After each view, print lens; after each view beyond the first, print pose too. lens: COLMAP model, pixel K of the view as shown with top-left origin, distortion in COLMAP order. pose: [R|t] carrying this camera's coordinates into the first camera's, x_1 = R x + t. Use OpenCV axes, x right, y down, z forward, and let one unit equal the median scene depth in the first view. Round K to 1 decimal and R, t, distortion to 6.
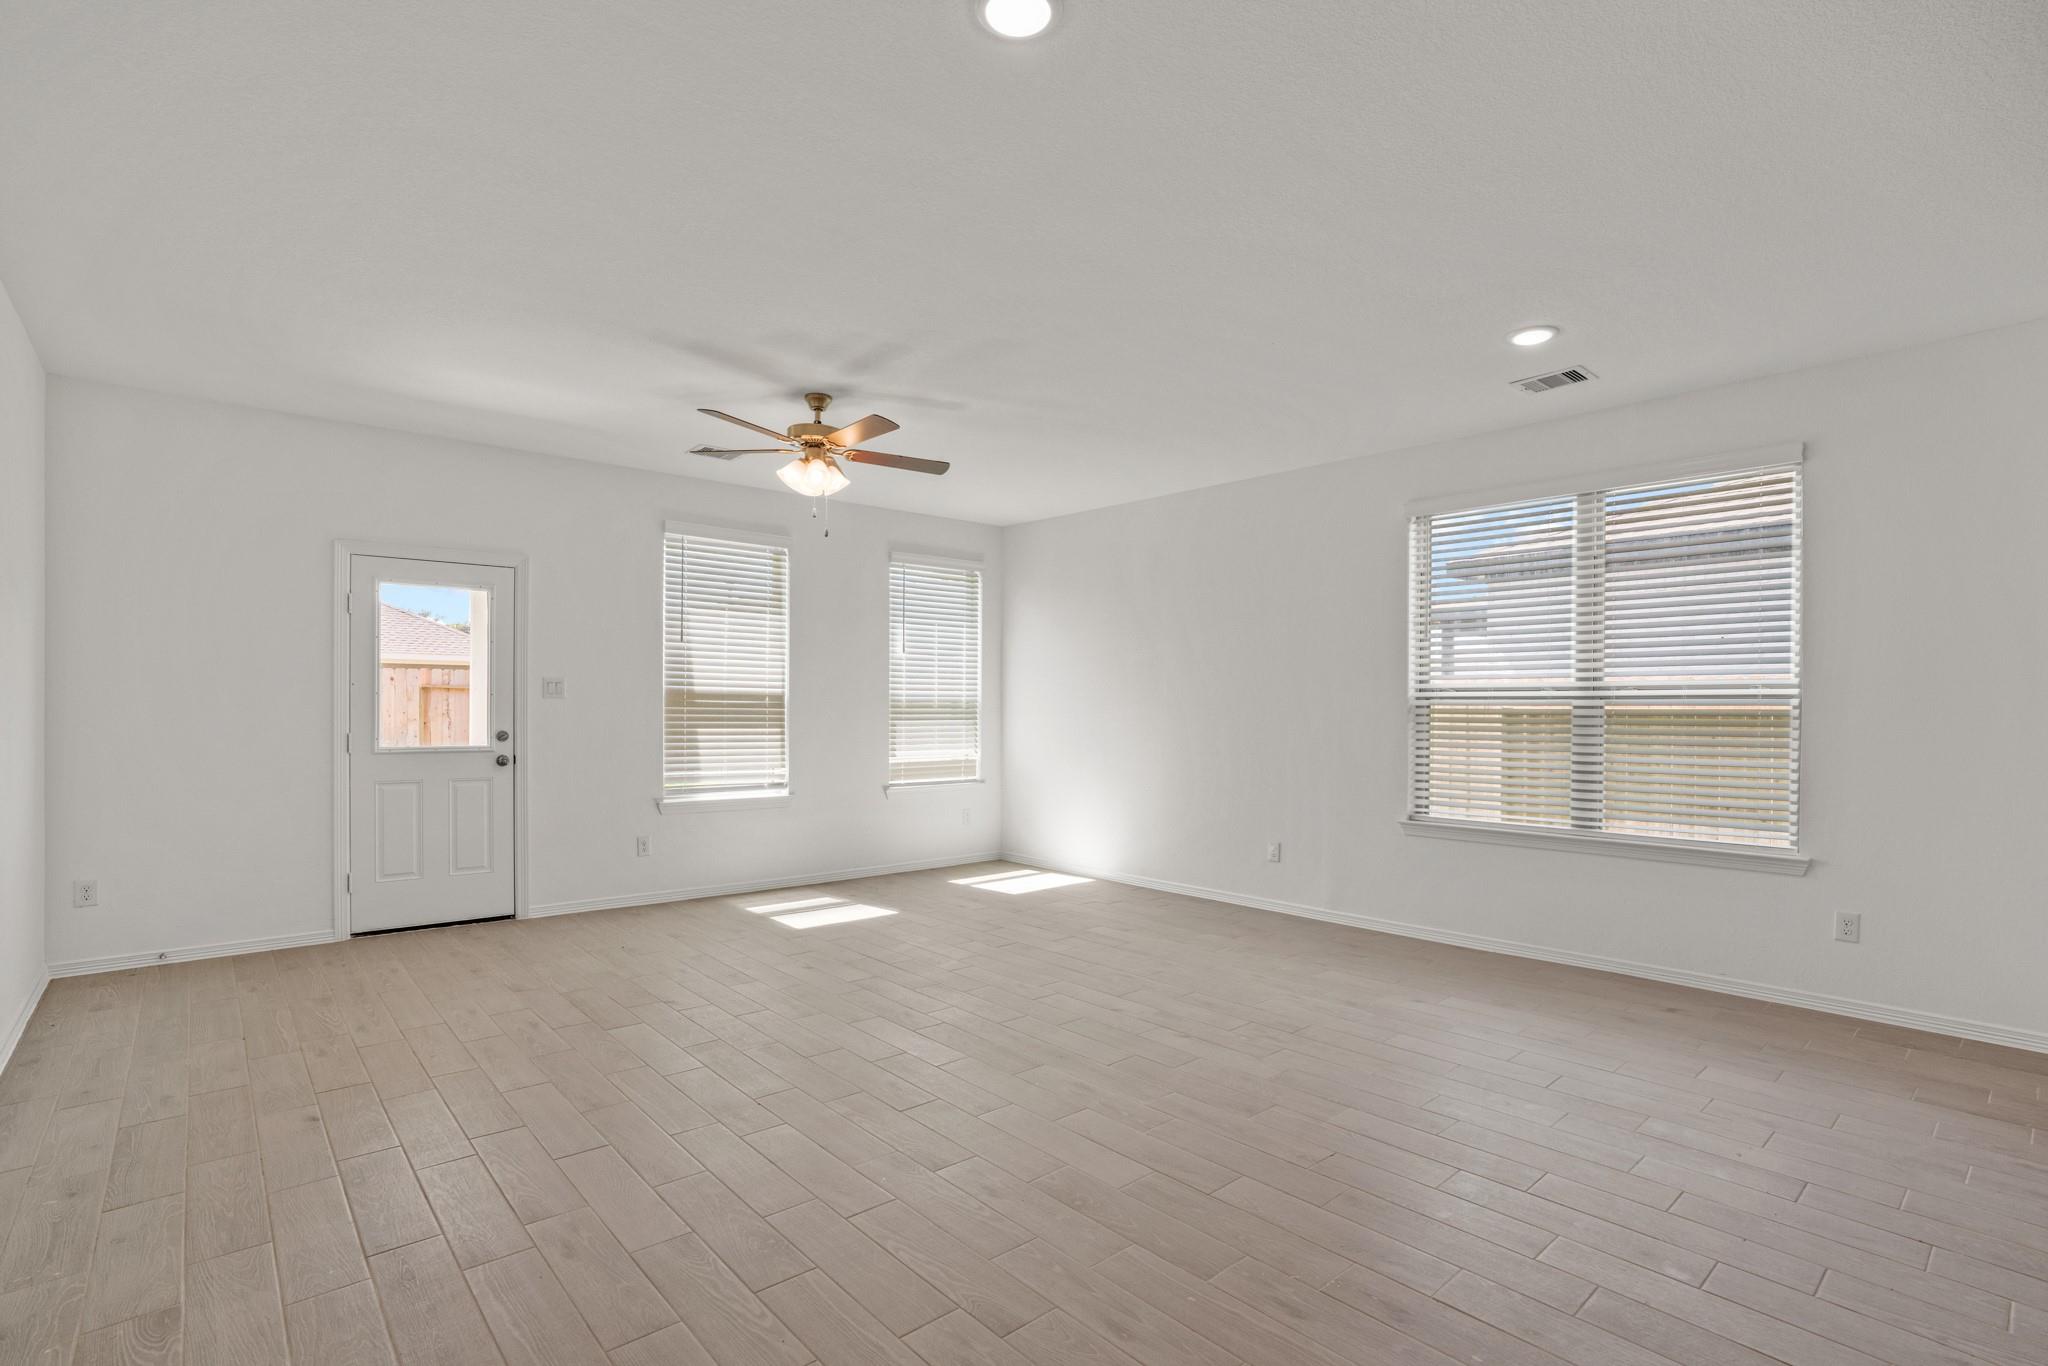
lens RADIAL K [[969.3, 0, 1028.2], [0, 969.3, 714.0], [0, 0, 1]] dist [-0.056831, 0.000067]
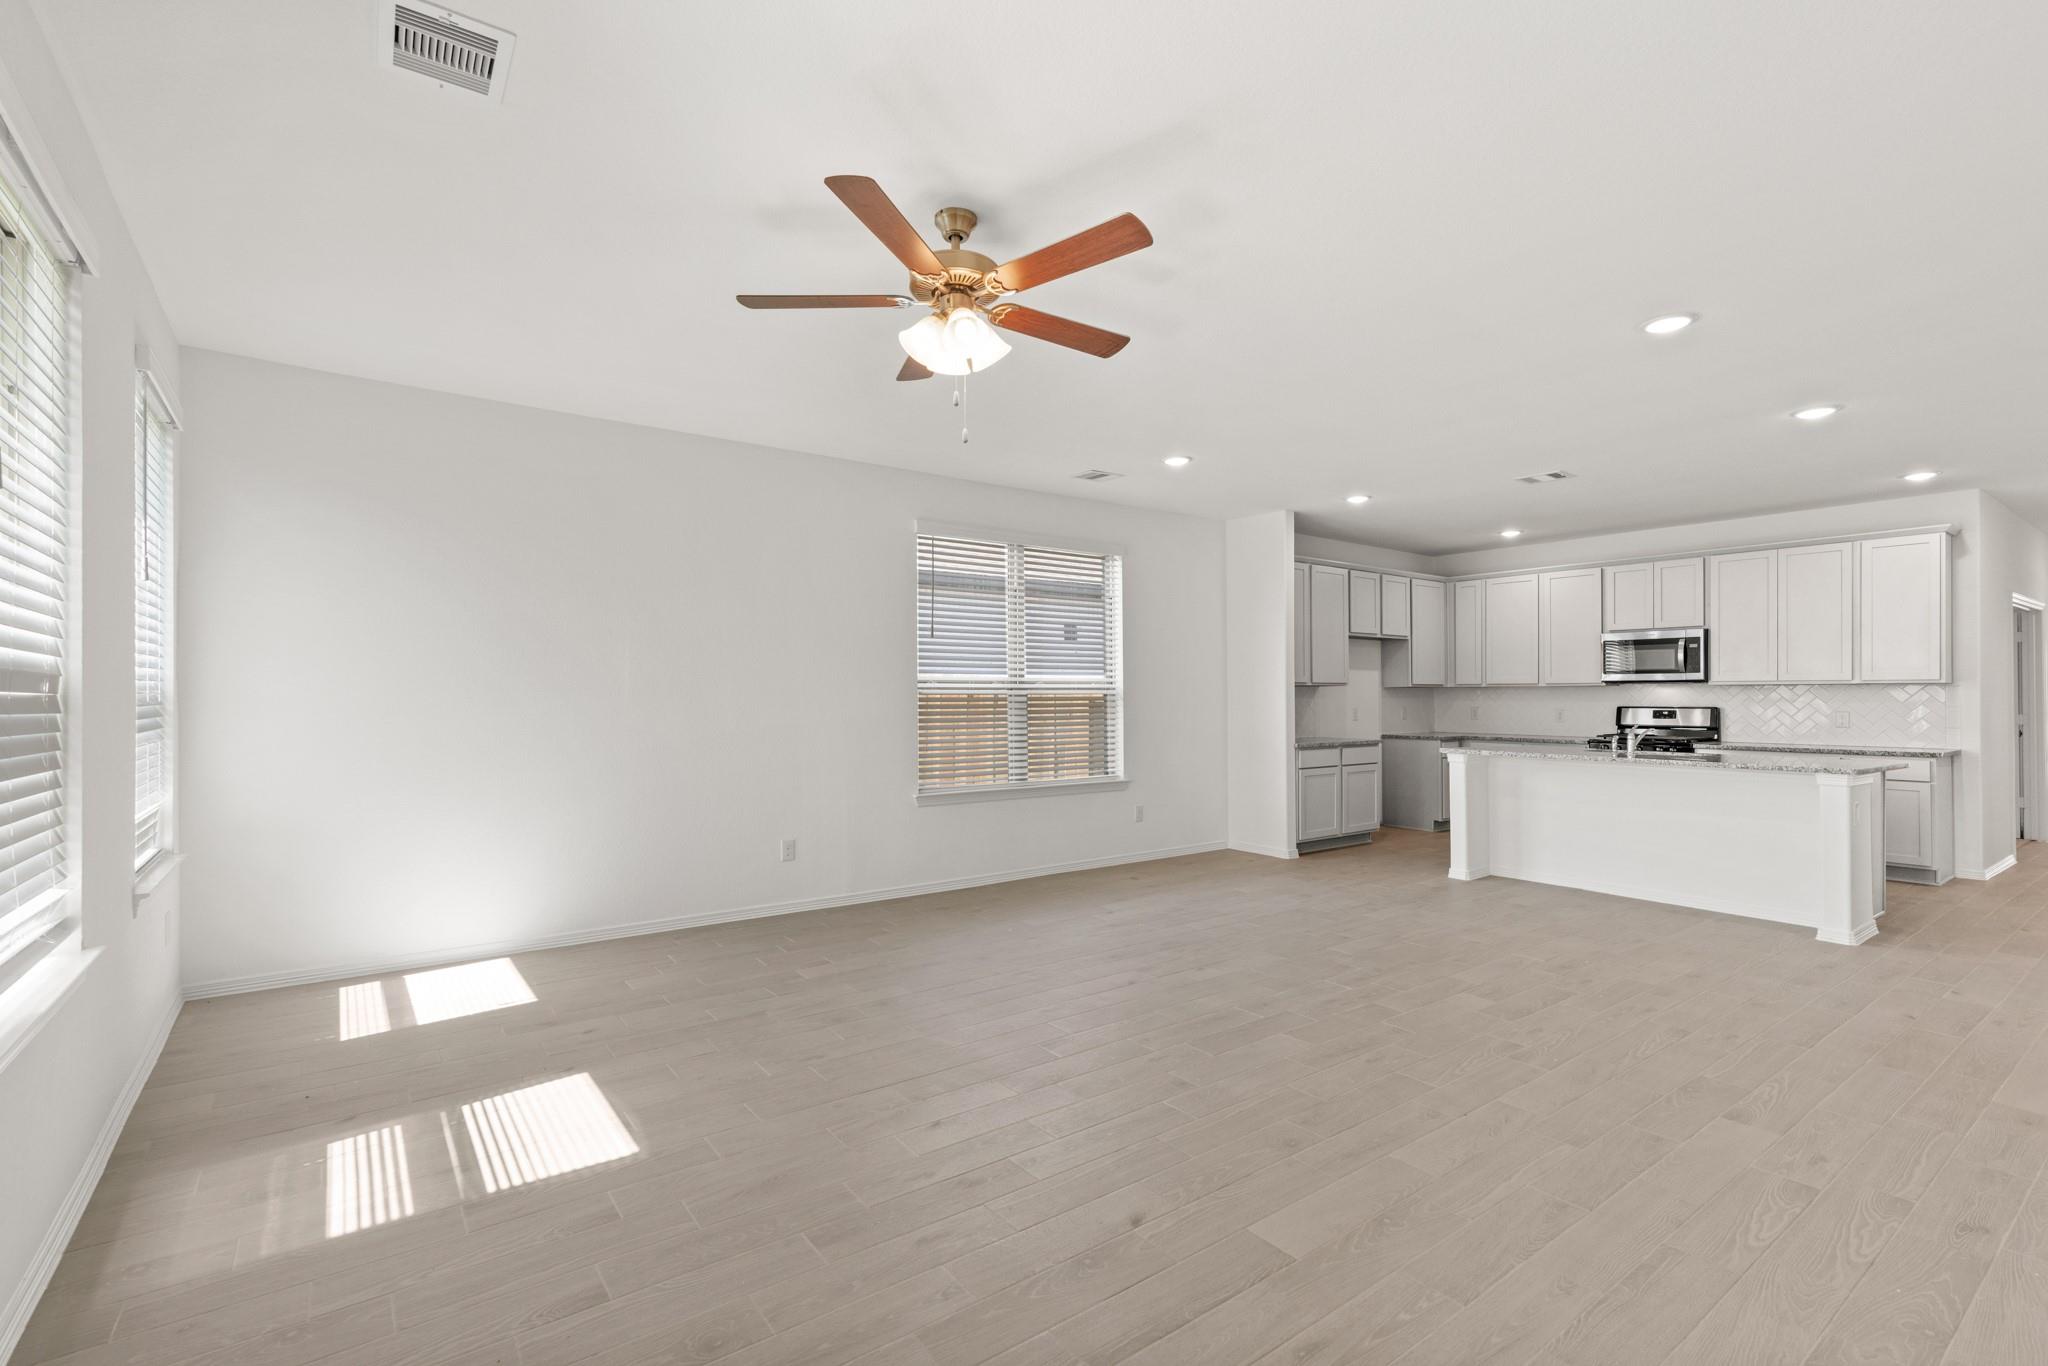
lens RADIAL K [[932.9, 0, 1043.1], [0, 932.9, 685.4], [0, 0, 1]] dist [0.014696, 0.000473]
pose [[0.069131, 0.003207, 0.997602, -0.691953], [0.008018, 0.999961, -0.003771, -0.013927], [-0.997575, 0.008260, 0.069103, 0.746177]]
